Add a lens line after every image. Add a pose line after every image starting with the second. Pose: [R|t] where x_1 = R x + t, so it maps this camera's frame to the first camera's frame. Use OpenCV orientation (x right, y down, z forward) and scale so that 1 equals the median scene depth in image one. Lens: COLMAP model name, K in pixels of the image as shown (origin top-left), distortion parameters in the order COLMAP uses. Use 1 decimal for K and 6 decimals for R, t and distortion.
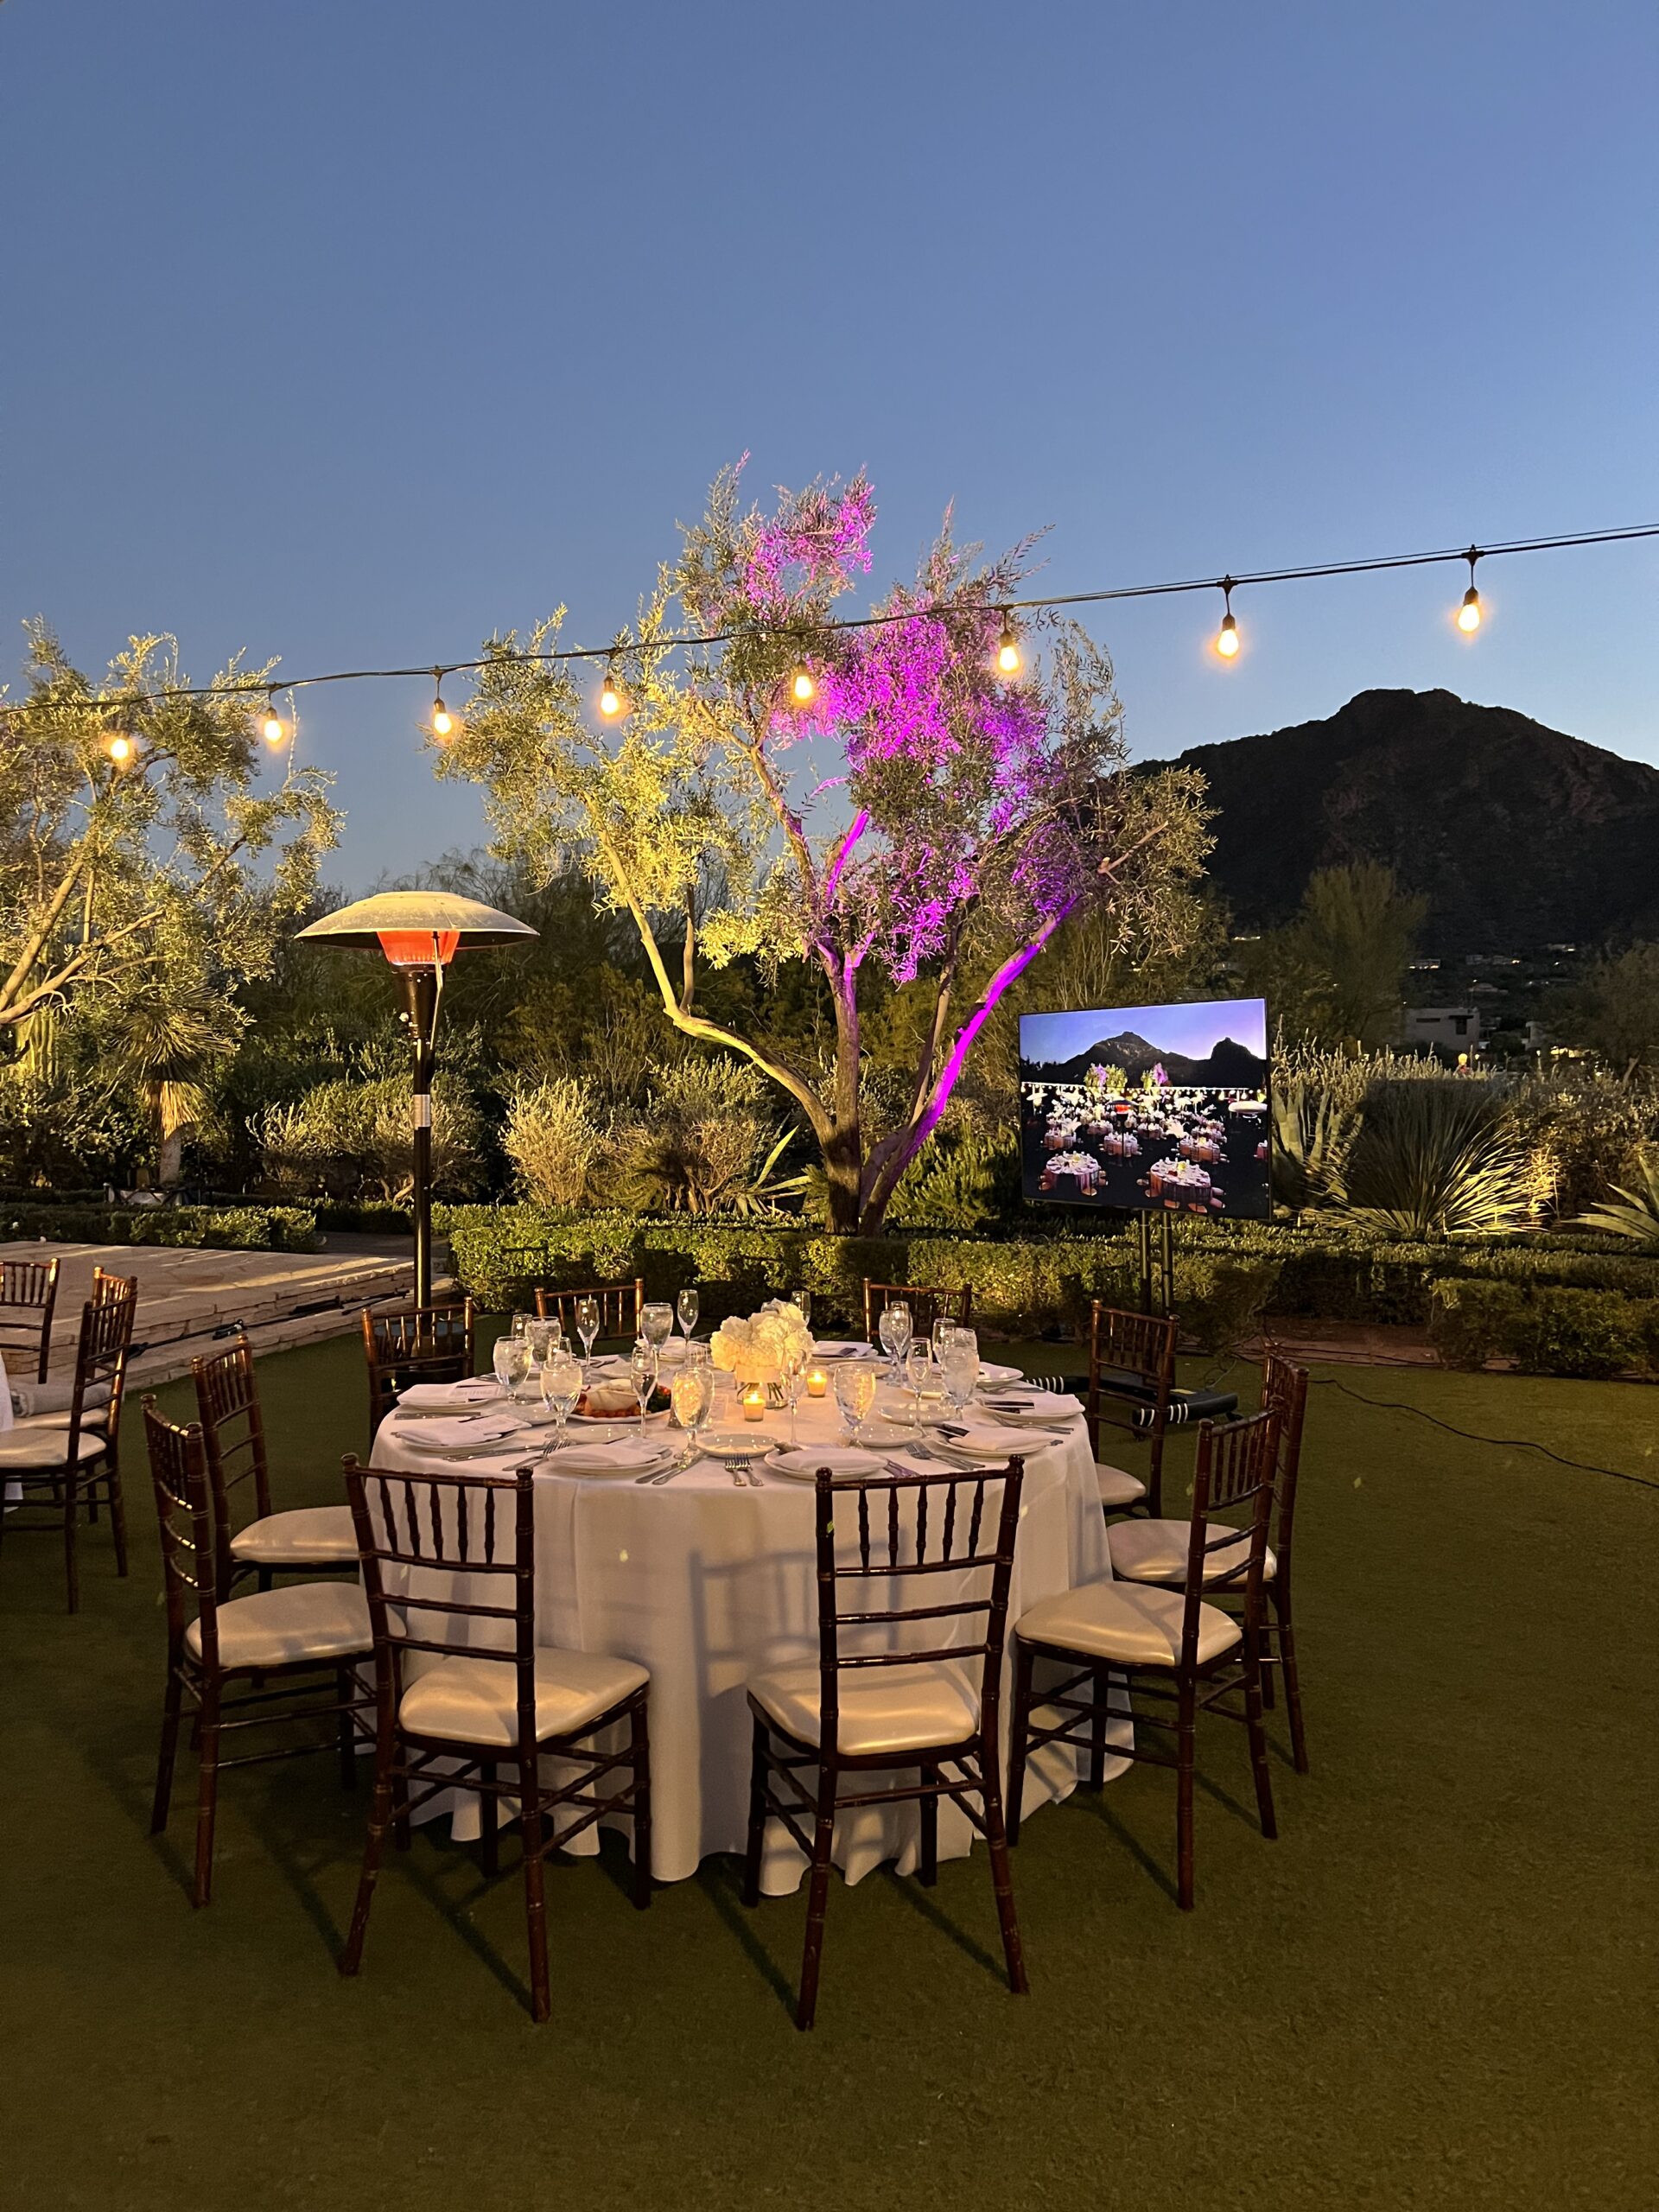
lens RADIAL K [[1703.9, 0, 830.0], [0, 1703.9, 1101.3], [0, 0, 1]] dist [0.055740, -0.065771]
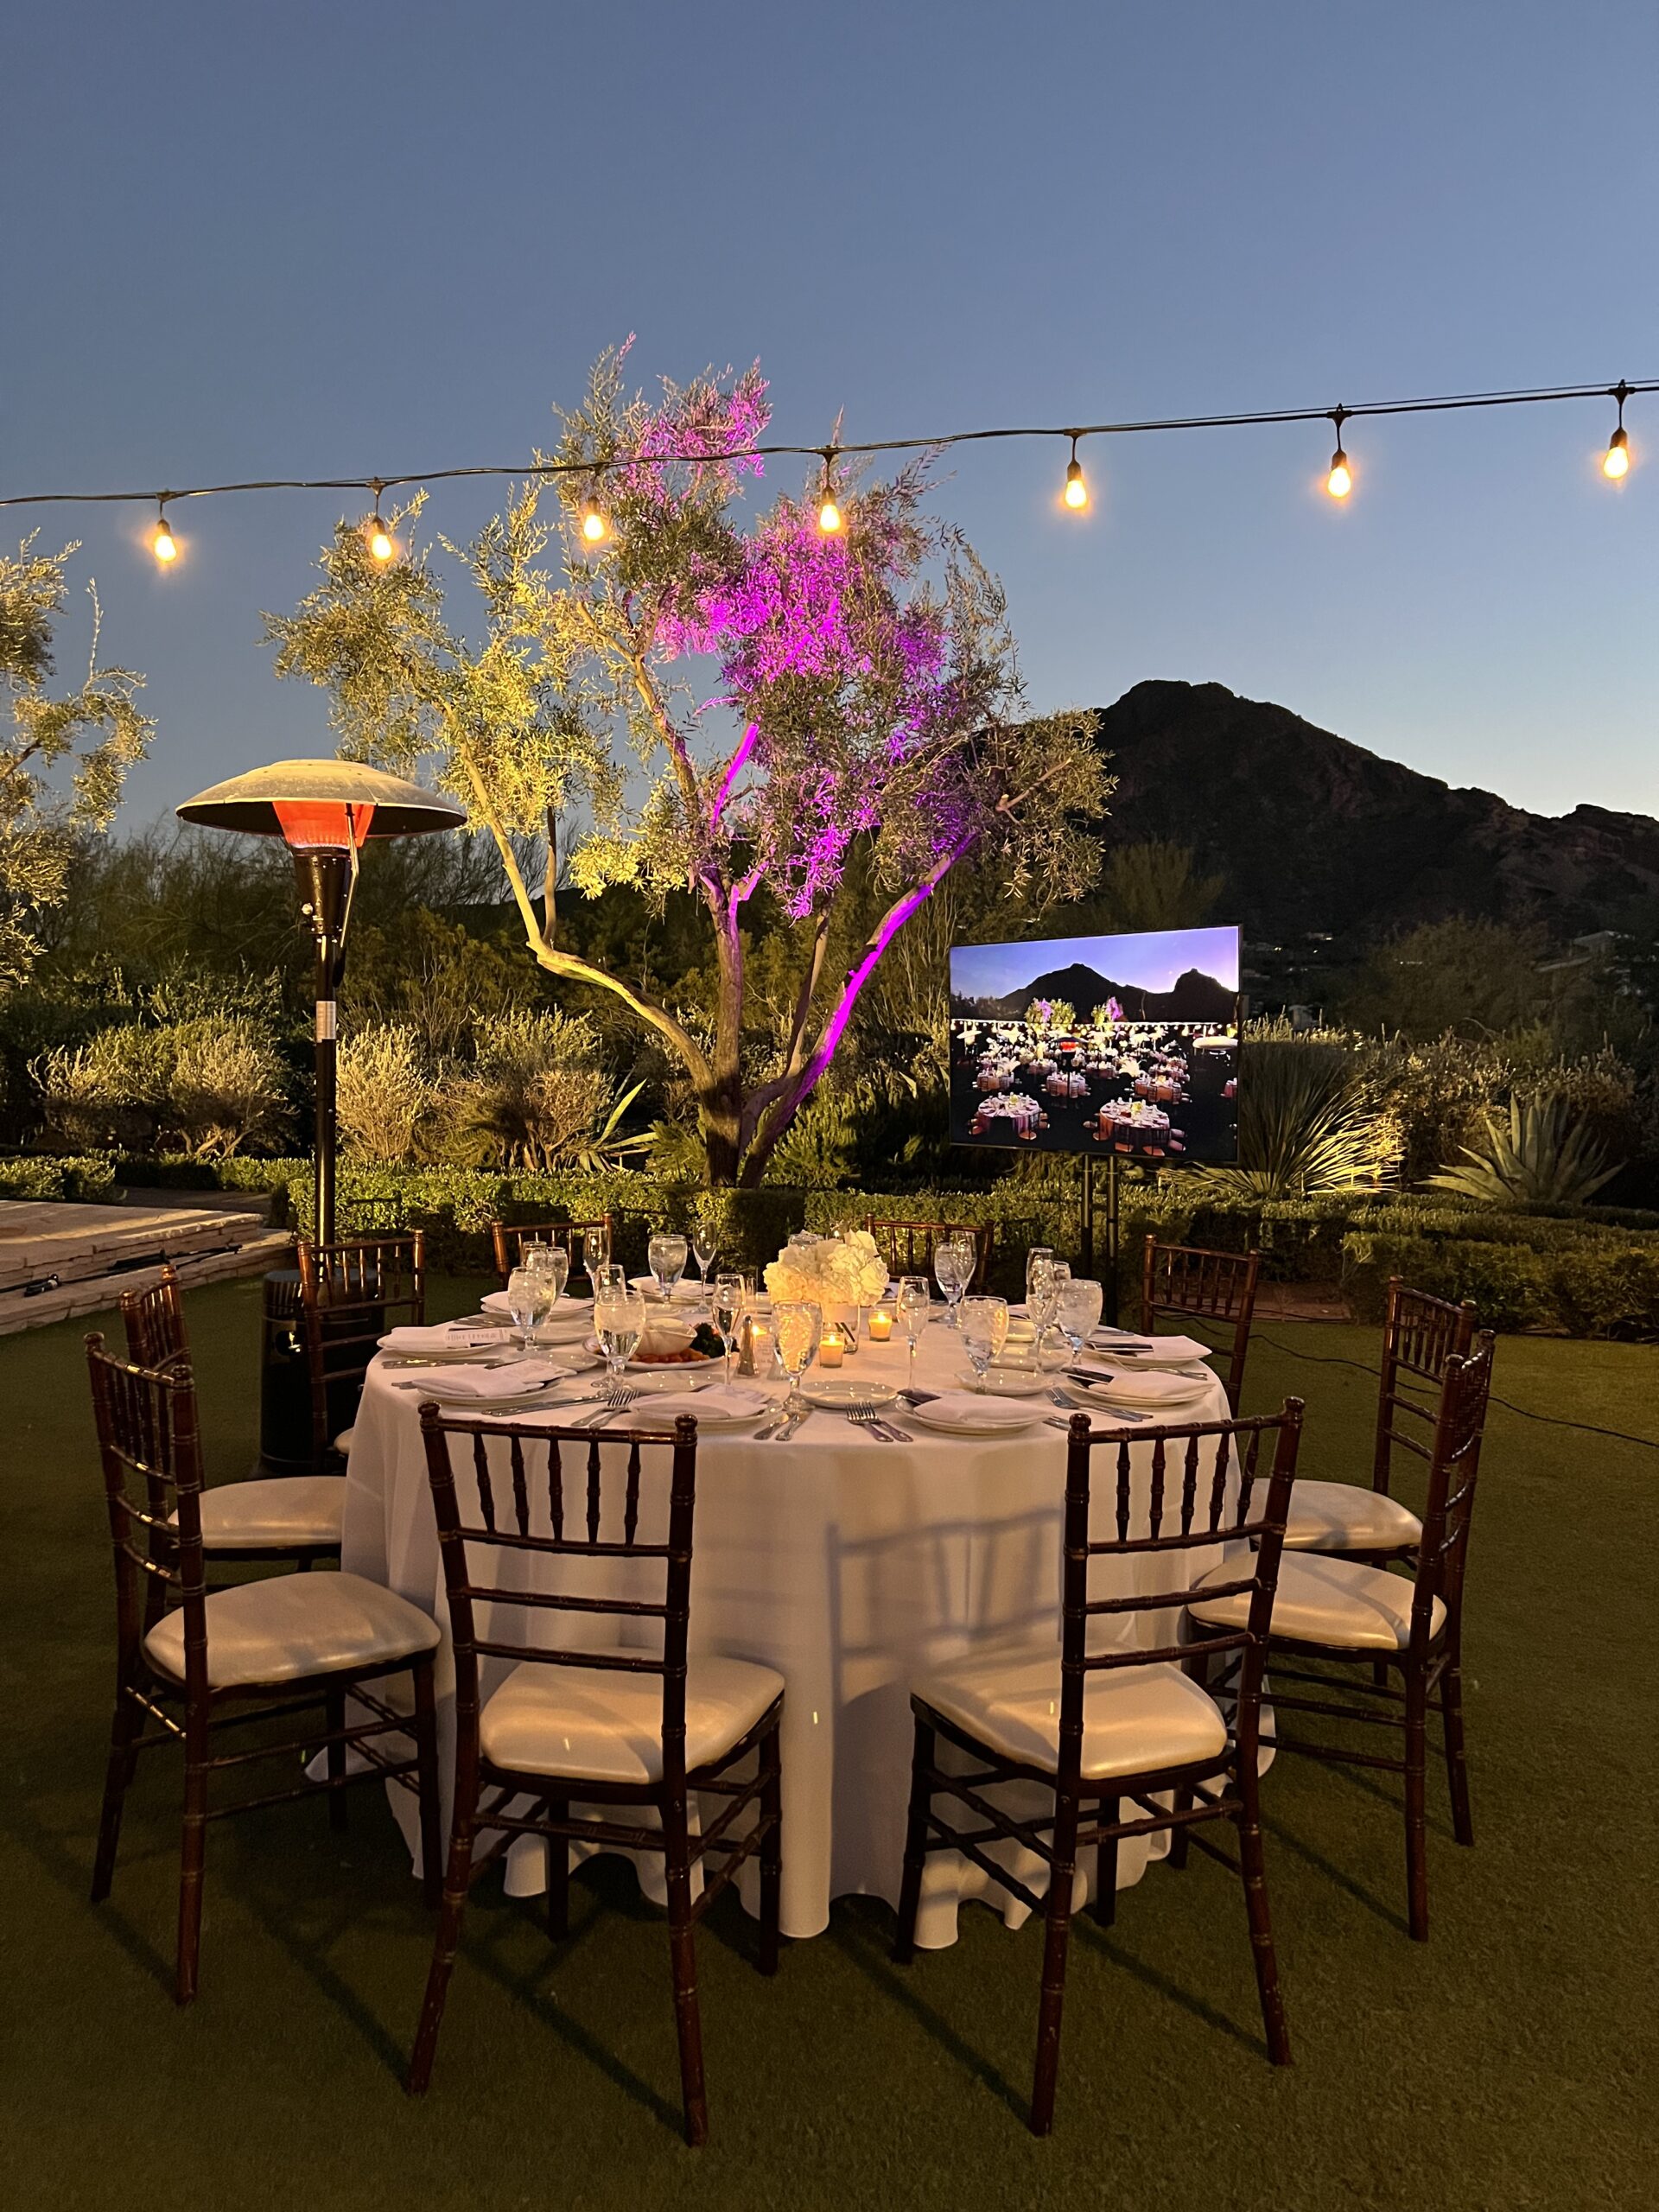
lens RADIAL K [[1703.9, 0, 842.1], [0, 1703.9, 1113.8], [0, 0, 1]] dist [0.055740, -0.065771]
pose [[0.990963, 0.013256, 0.133482, -0.070778], [-0.016342, 0.999623, 0.022049, 0.021284], [-0.133140, -0.024031, 0.990806, 0.084046]]
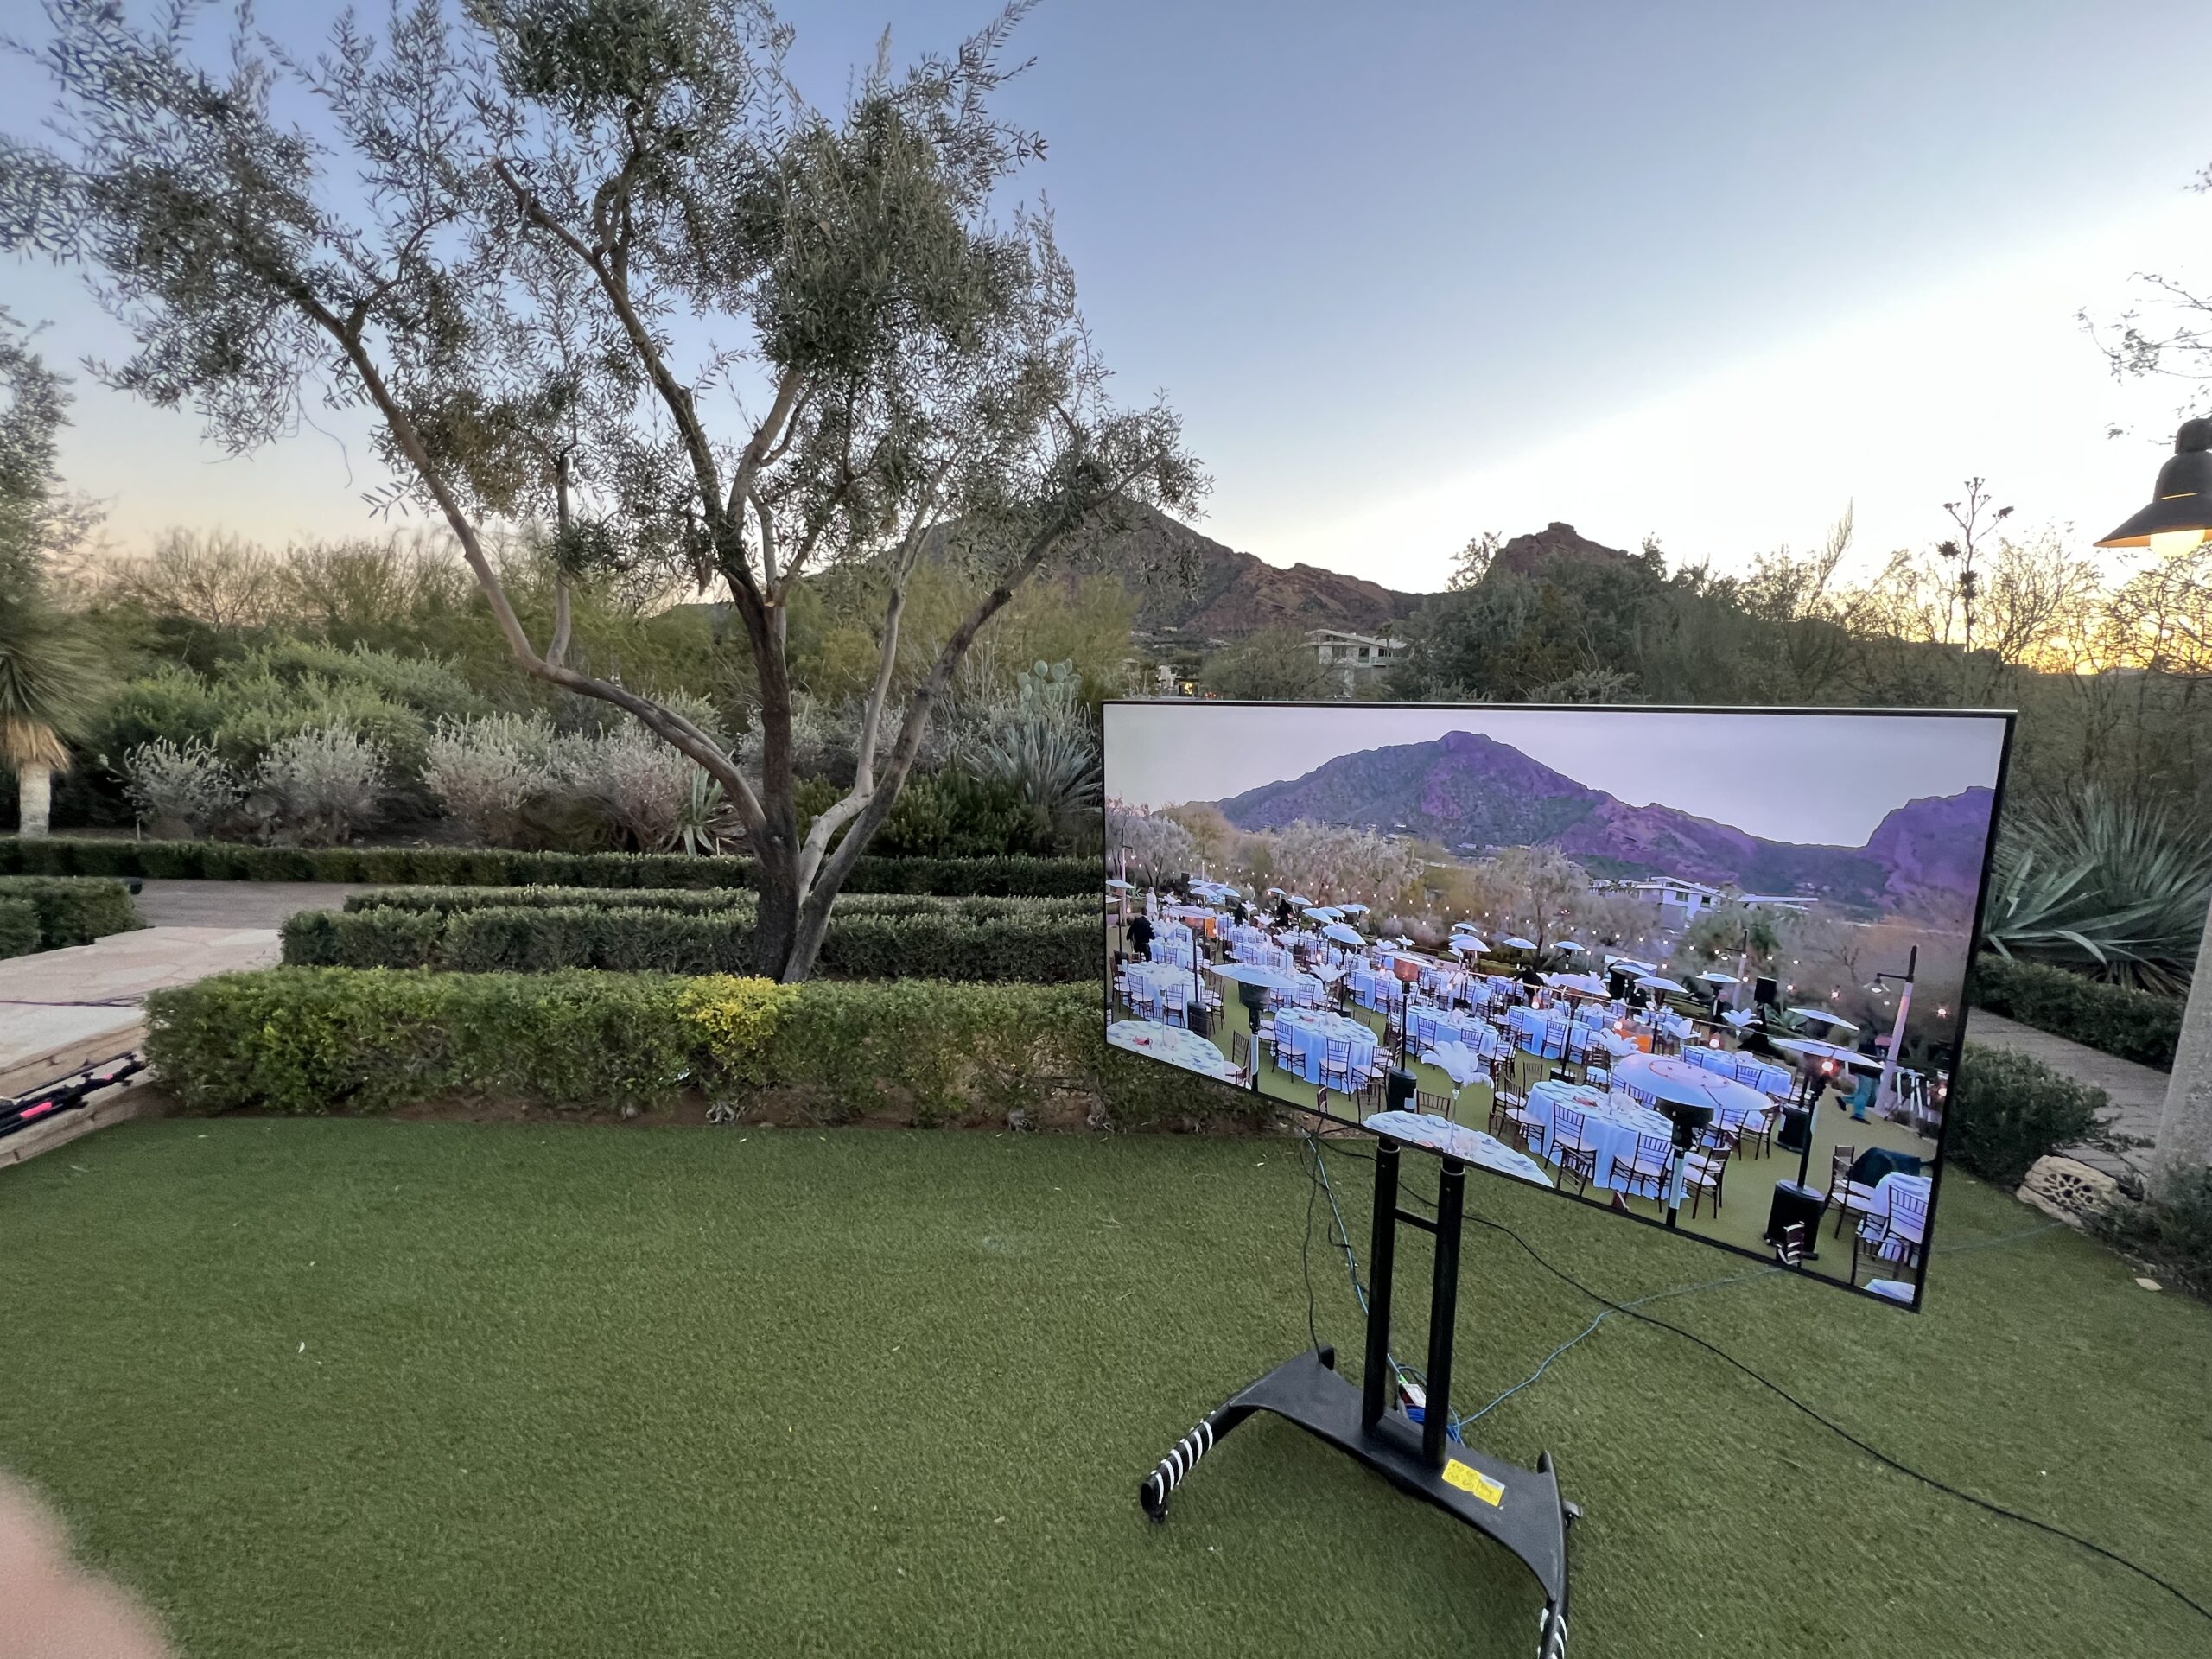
lens RADIAL K [[898.7, 0, 1103.1], [0, 898.7, 834.1], [0, 0, 1]] dist [0.001351, -0.000718]
pose [[0.945181, -0.034564, 0.324711, 0.022878], [-0.012673, 0.989750, 0.142245, -0.049542], [-0.326300, -0.138562, 0.935056, 0.749180]]
